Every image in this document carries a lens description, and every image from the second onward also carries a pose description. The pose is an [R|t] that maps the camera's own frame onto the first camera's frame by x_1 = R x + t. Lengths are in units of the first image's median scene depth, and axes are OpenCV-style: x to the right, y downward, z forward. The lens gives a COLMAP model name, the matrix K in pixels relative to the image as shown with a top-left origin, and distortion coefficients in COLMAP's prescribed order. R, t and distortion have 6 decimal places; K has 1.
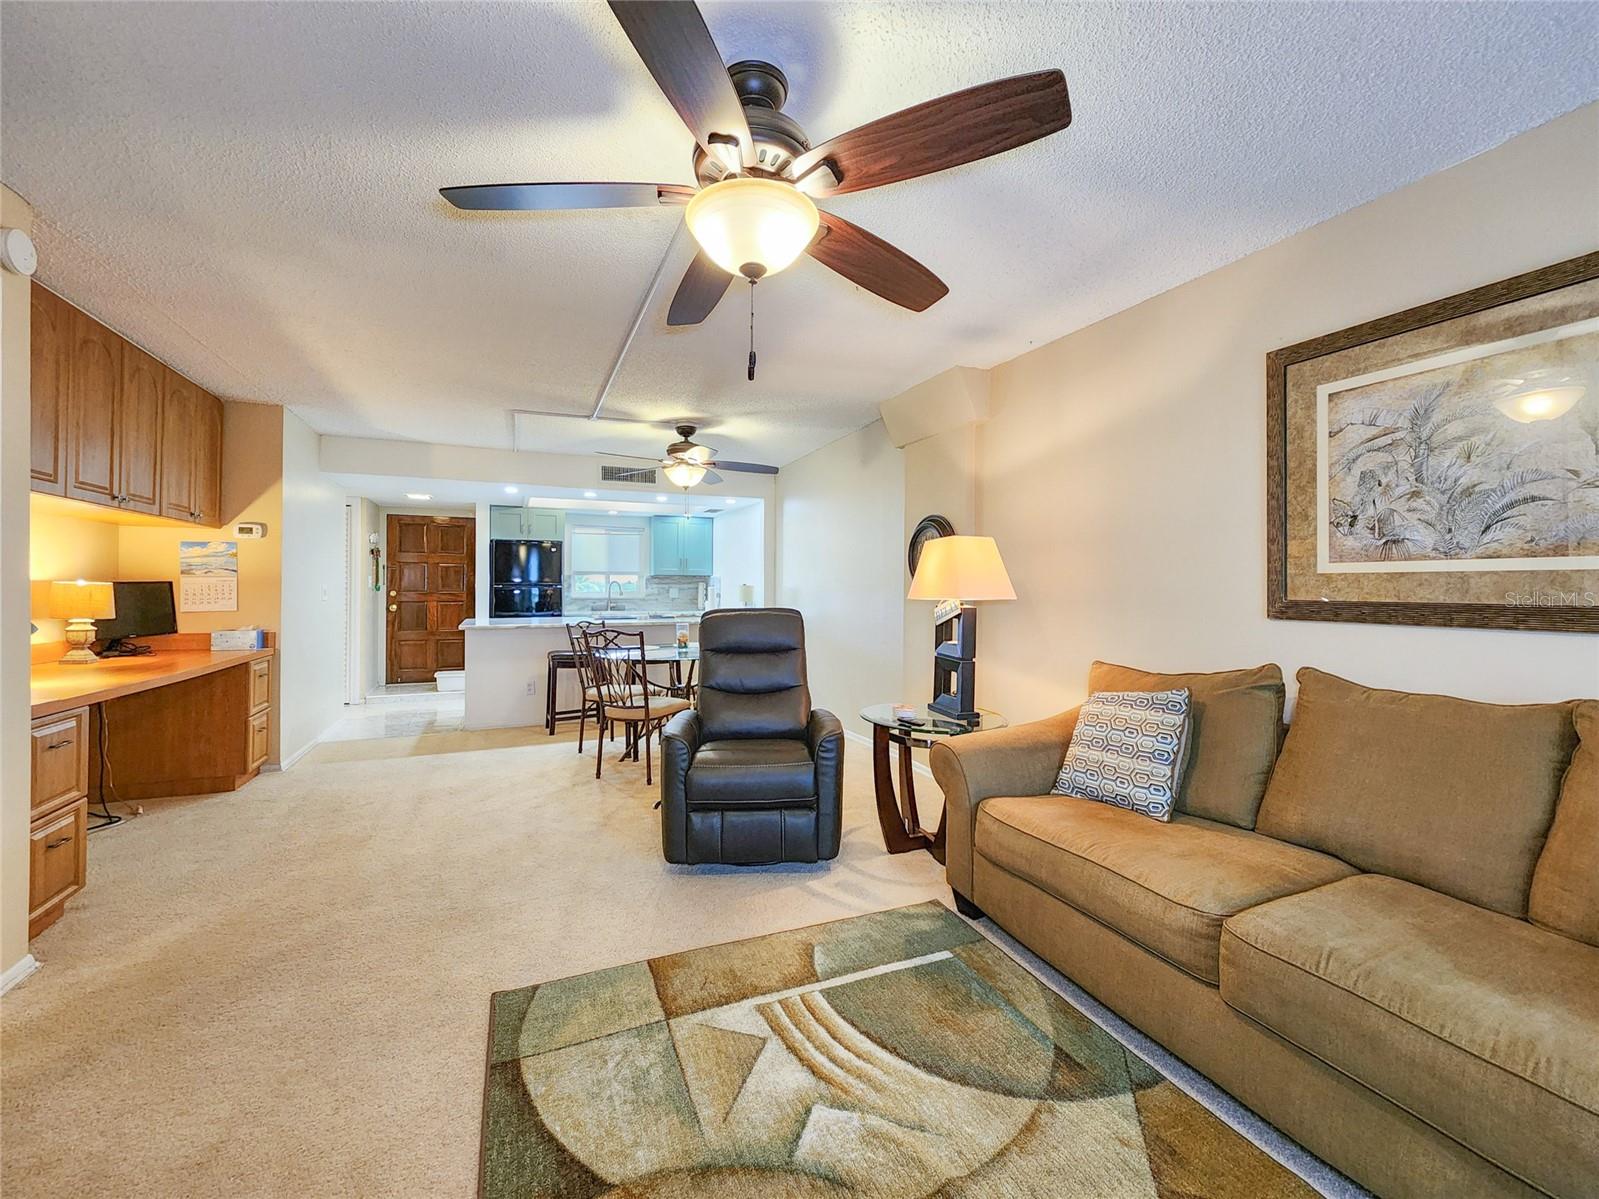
lens RADIAL K [[659.6, 0, 792.0], [0, 659.6, 589.0], [0, 0, 1]] dist [-0.000580, -0.000270]
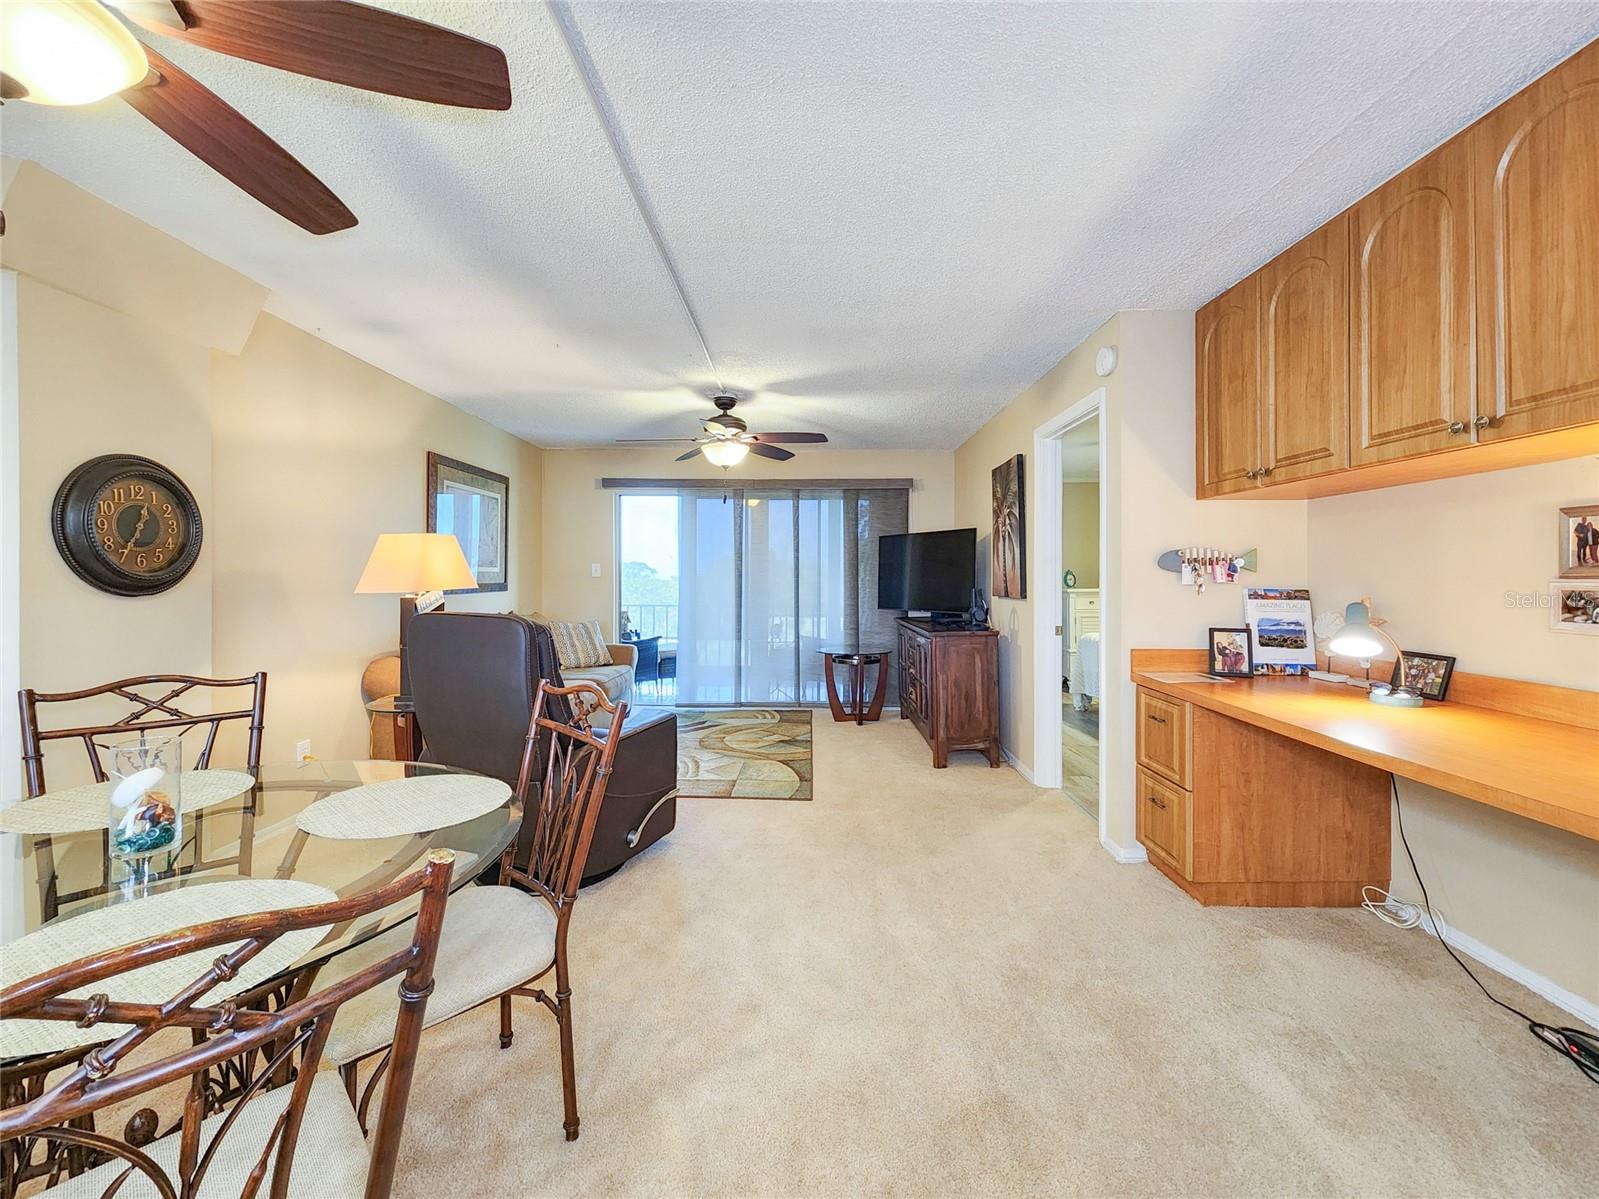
lens RADIAL K [[660.5, 0, 825.8], [0, 660.5, 579.2], [0, 0, 1]] dist [-0.012694, -0.000035]
pose [[-0.931158, -0.007196, 0.364544, -1.013976], [-0.003902, 0.999945, 0.009772, -0.020888], [-0.364594, 0.007677, -0.931135, 2.368361]]
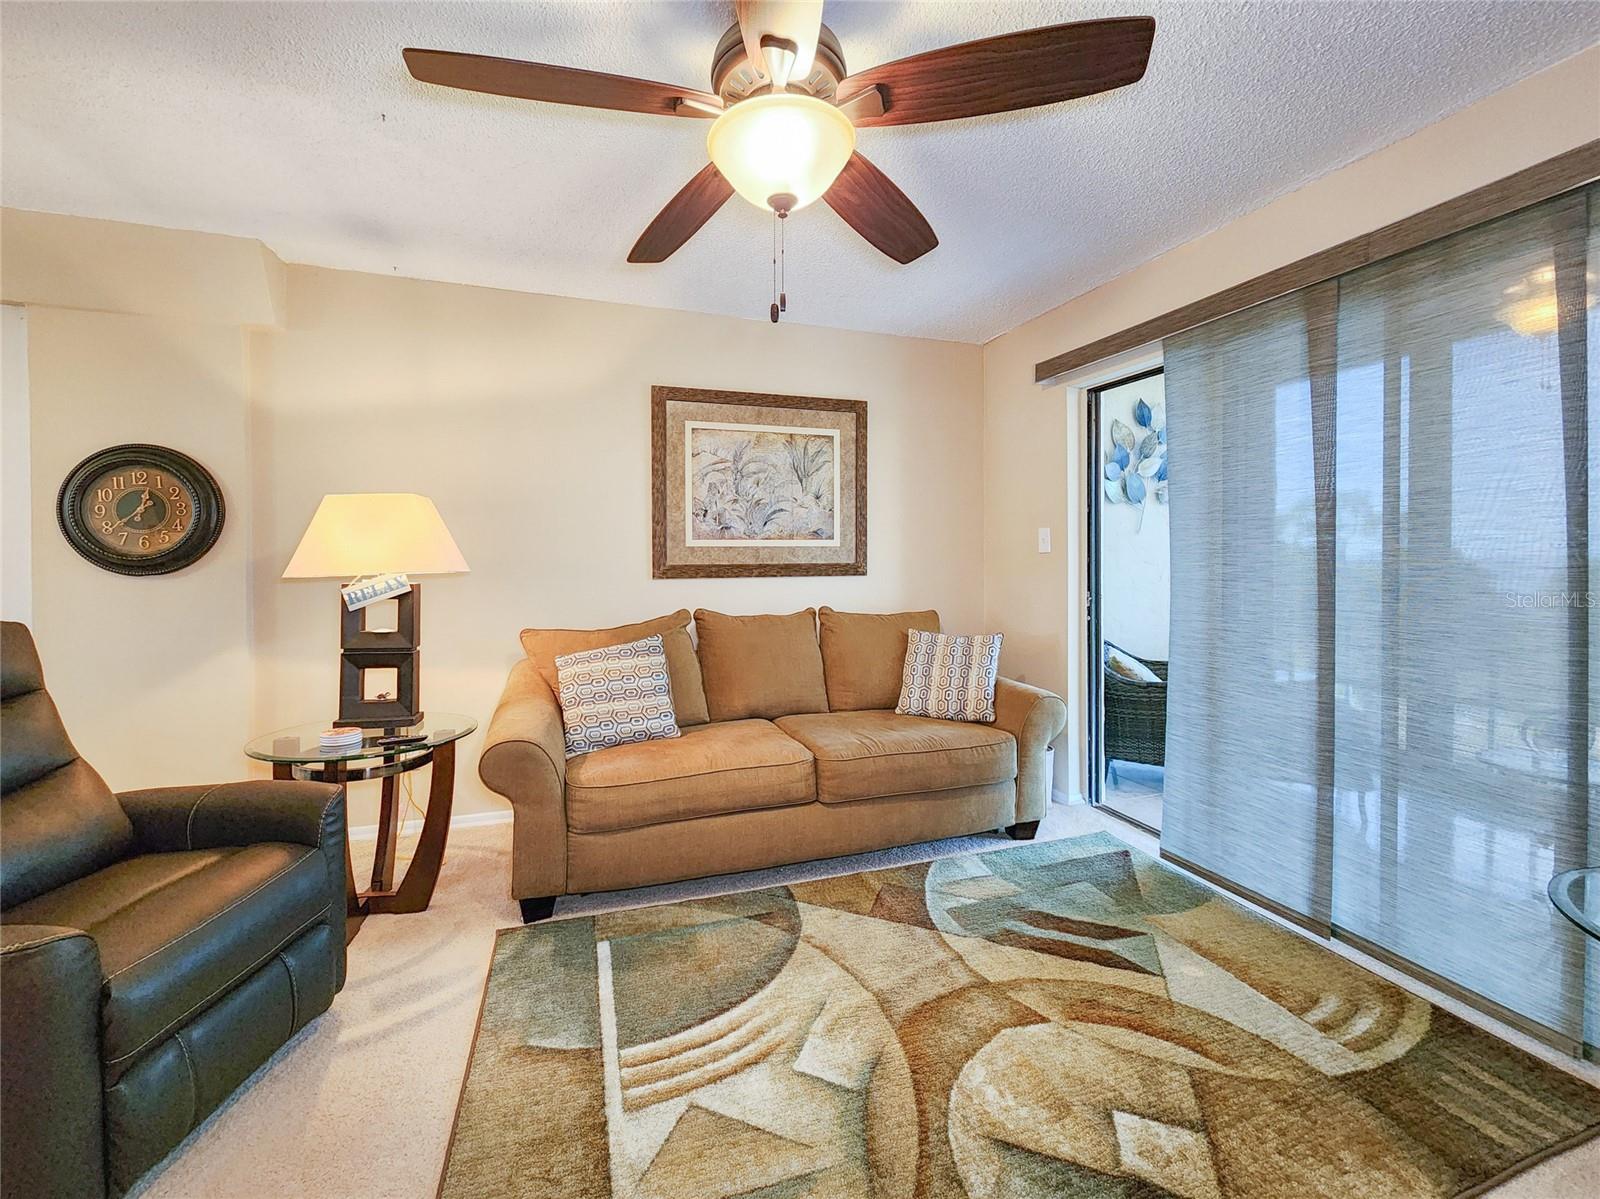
lens RADIAL K [[671.8, 0, 782.2], [0, 671.8, 565.4], [0, 0, 1]] dist [0.000875, -0.000120]
pose [[0.073507, -0.018369, 0.997126, -0.675272], [0.011231, 0.999782, 0.017590, -0.004939], [-0.997231, 0.009906, 0.073697, 0.643323]]
